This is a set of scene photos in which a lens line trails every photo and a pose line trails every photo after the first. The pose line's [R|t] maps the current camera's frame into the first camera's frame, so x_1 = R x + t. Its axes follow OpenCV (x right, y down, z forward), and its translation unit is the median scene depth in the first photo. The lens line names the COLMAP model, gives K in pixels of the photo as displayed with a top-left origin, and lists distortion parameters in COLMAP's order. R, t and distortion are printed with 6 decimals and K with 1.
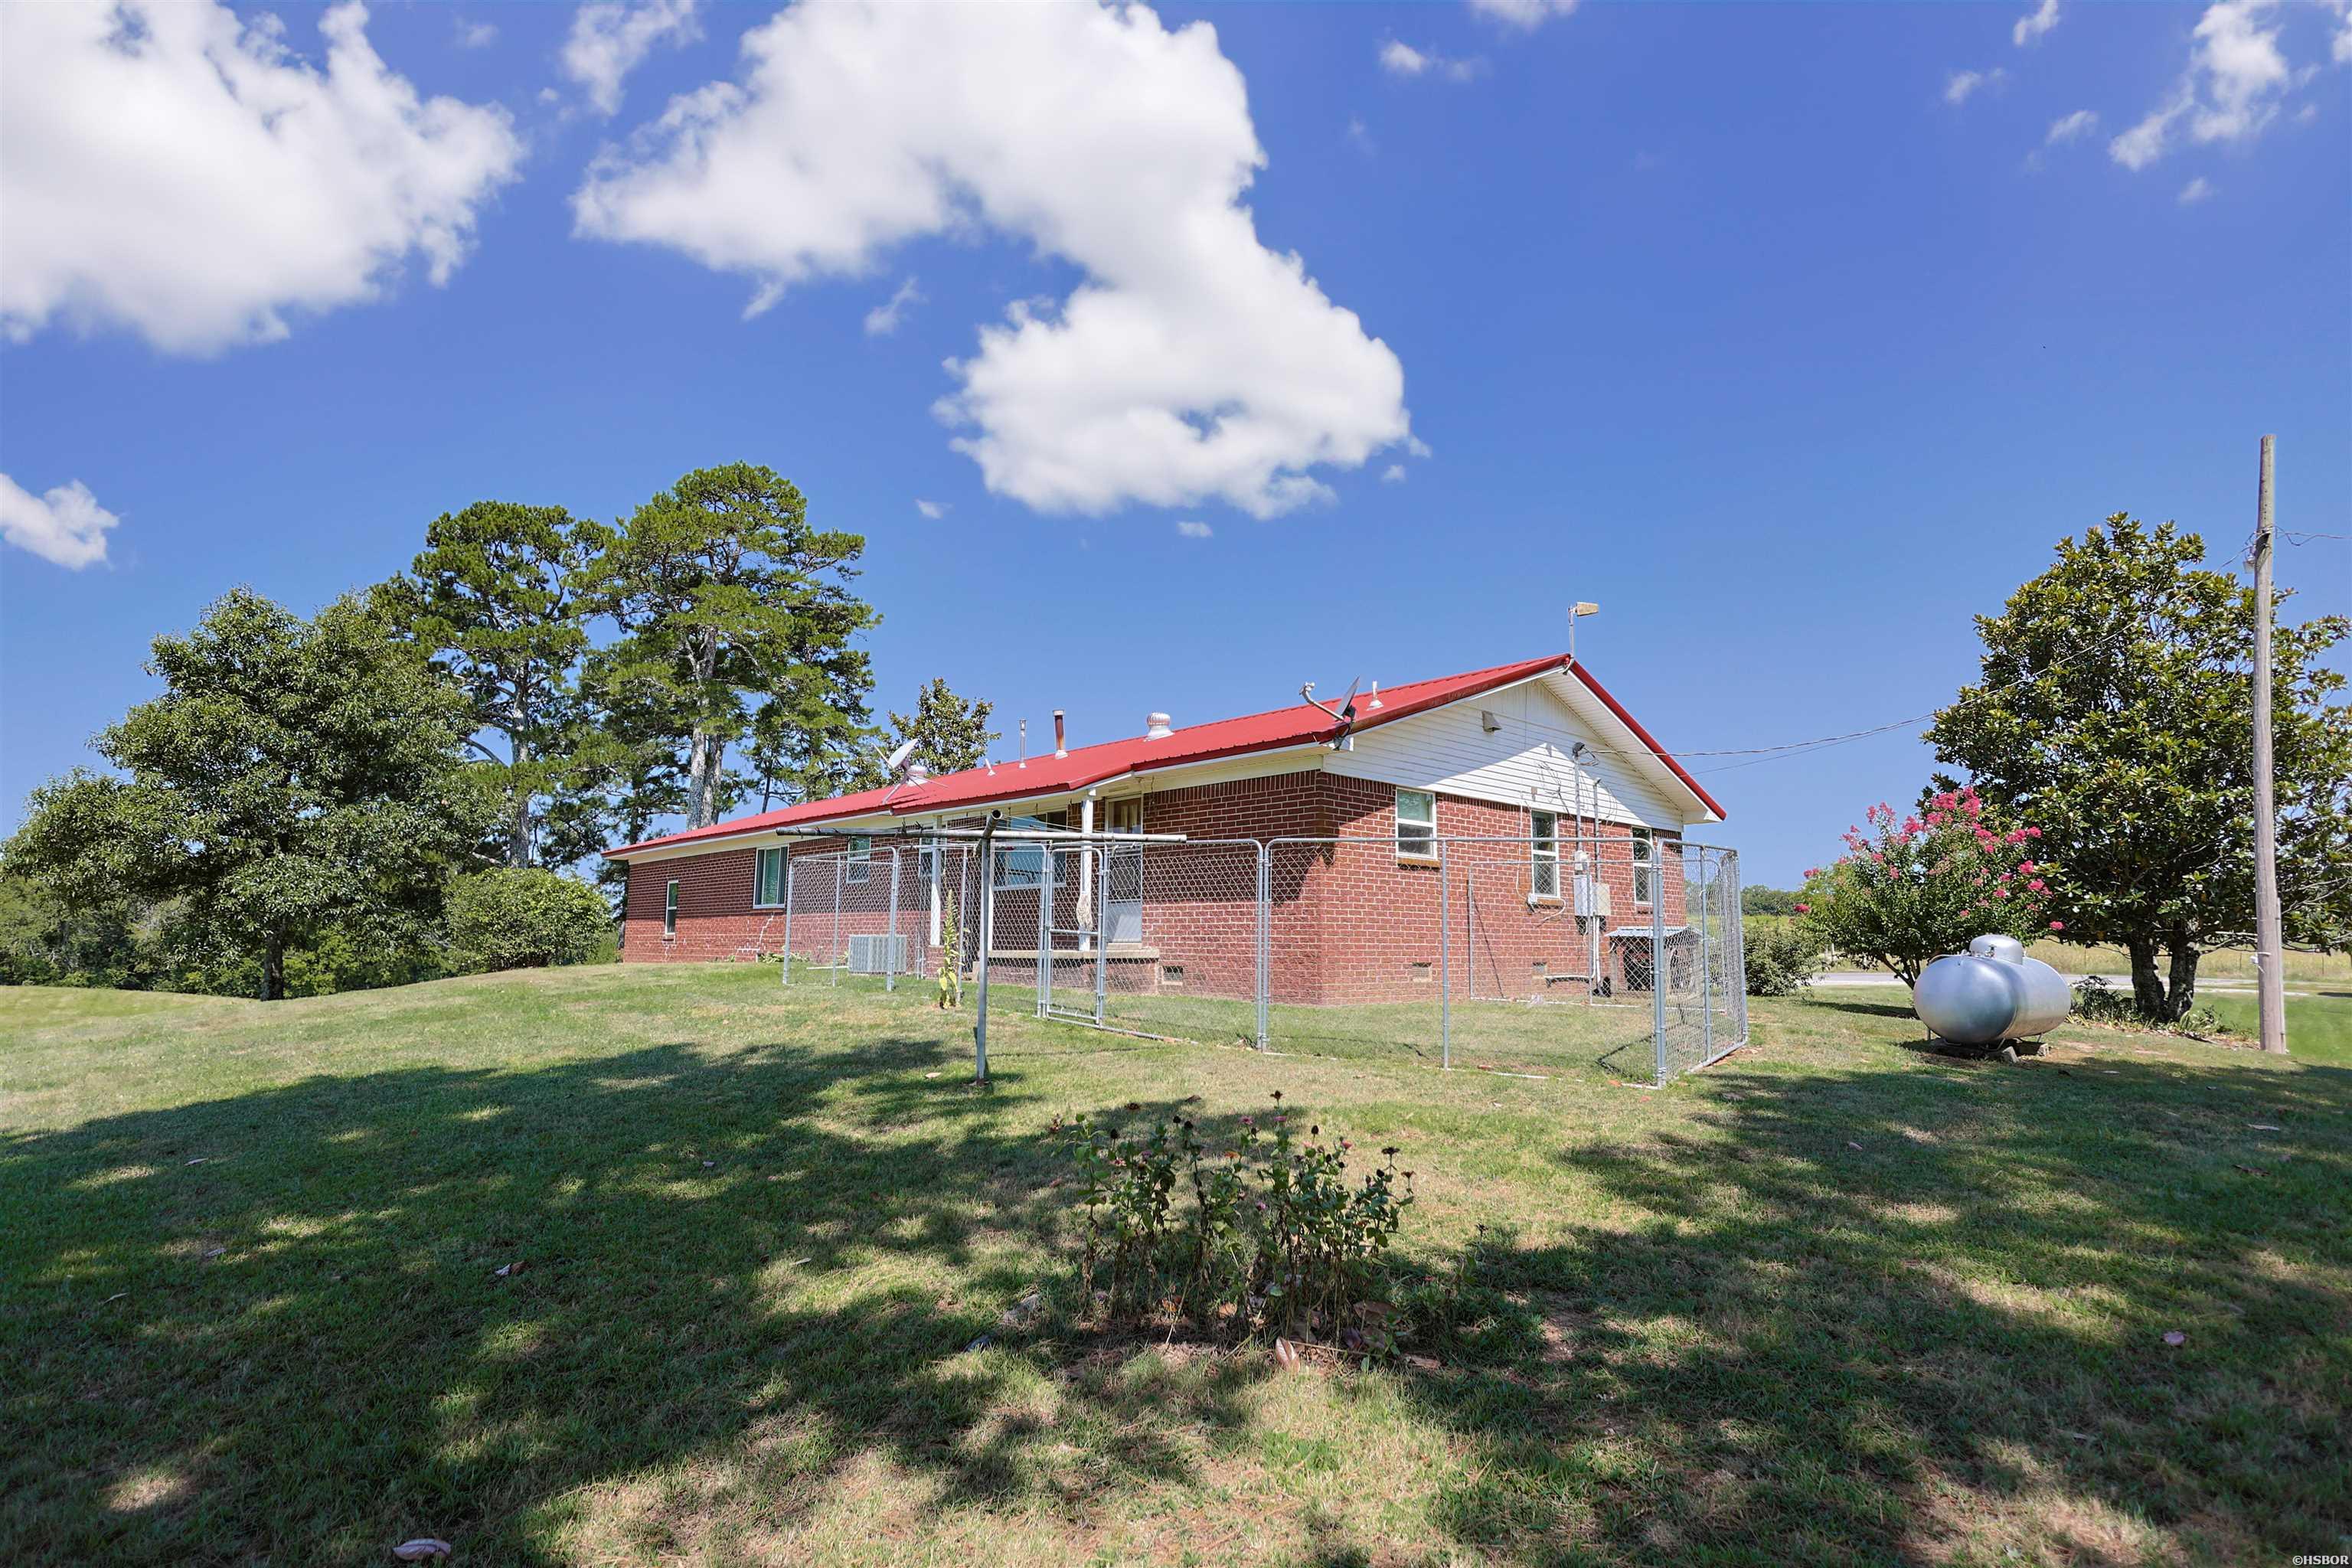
lens RADIAL K [[1133.8, 0, 1169.2], [0, 1133.8, 779.9], [0, 0, 1]] dist [-0.006014, 0.002399]
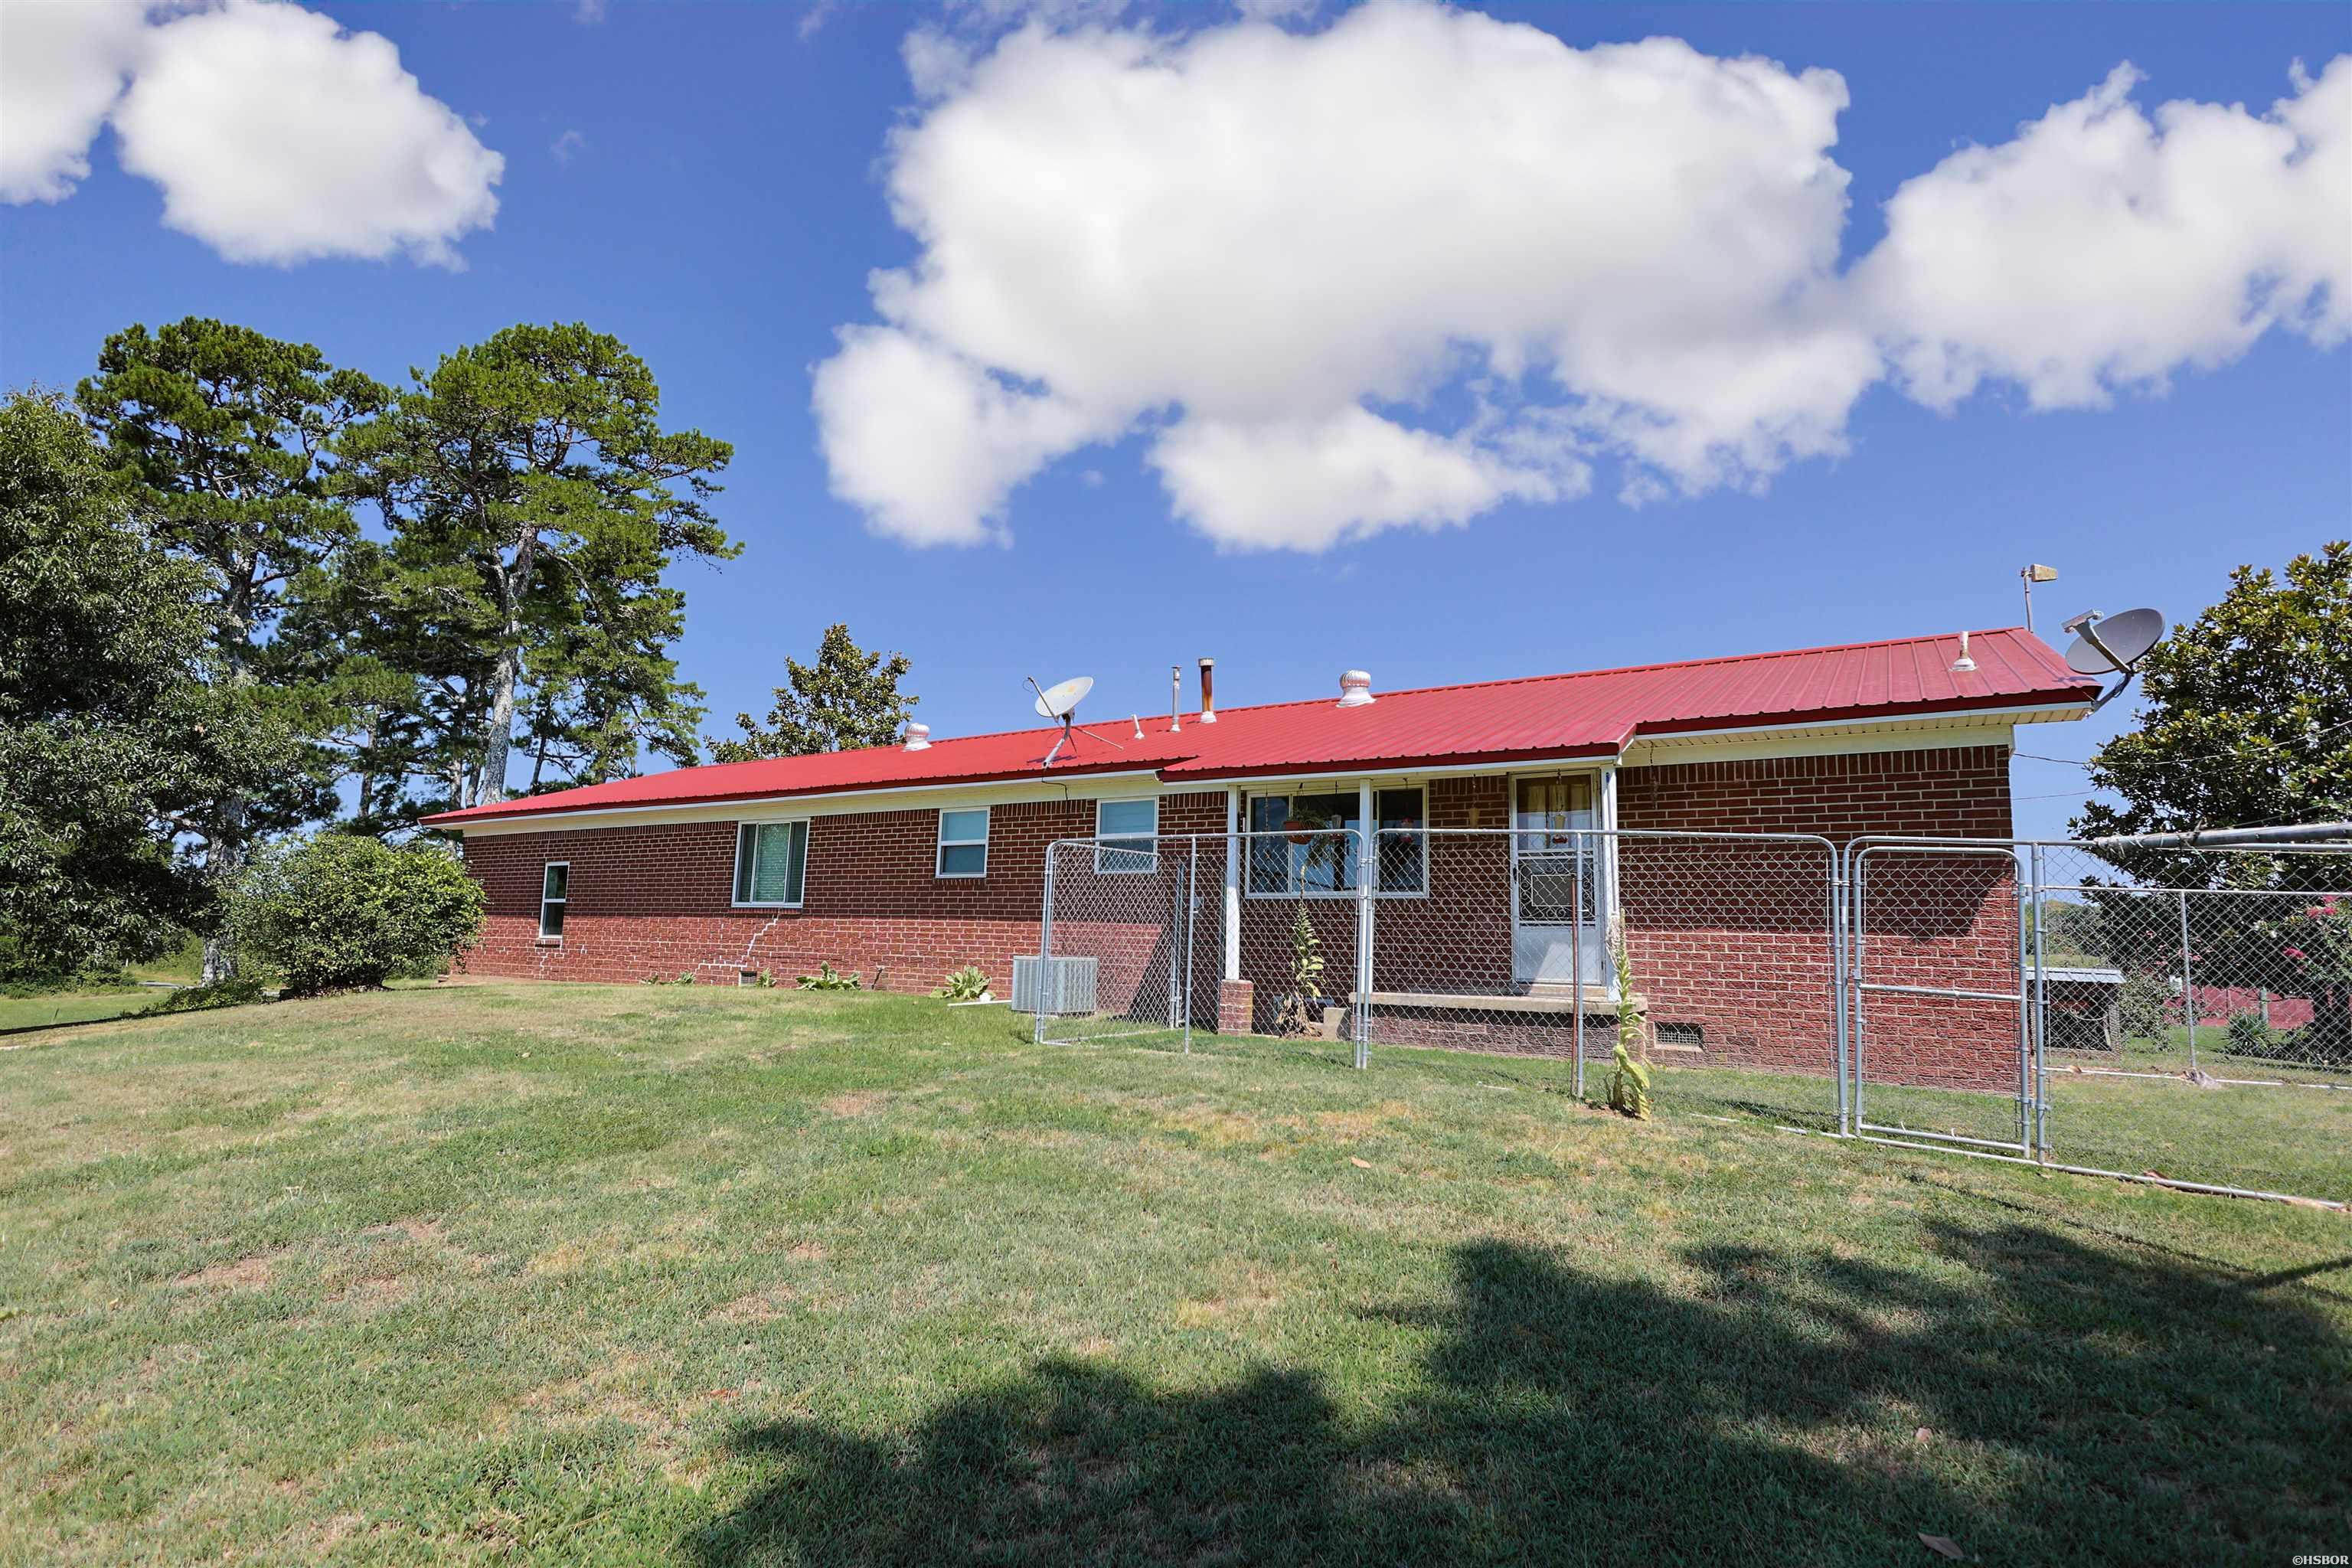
lens RADIAL K [[1133.8, 0, 1181.4], [0, 1133.8, 785.6], [0, 0, 1]] dist [-0.006014, 0.002399]
pose [[0.966266, 0.054518, 0.251708, -0.254942], [-0.055930, 0.998433, -0.001547, 0.021325], [-0.251398, -0.012583, 0.967802, 0.226895]]
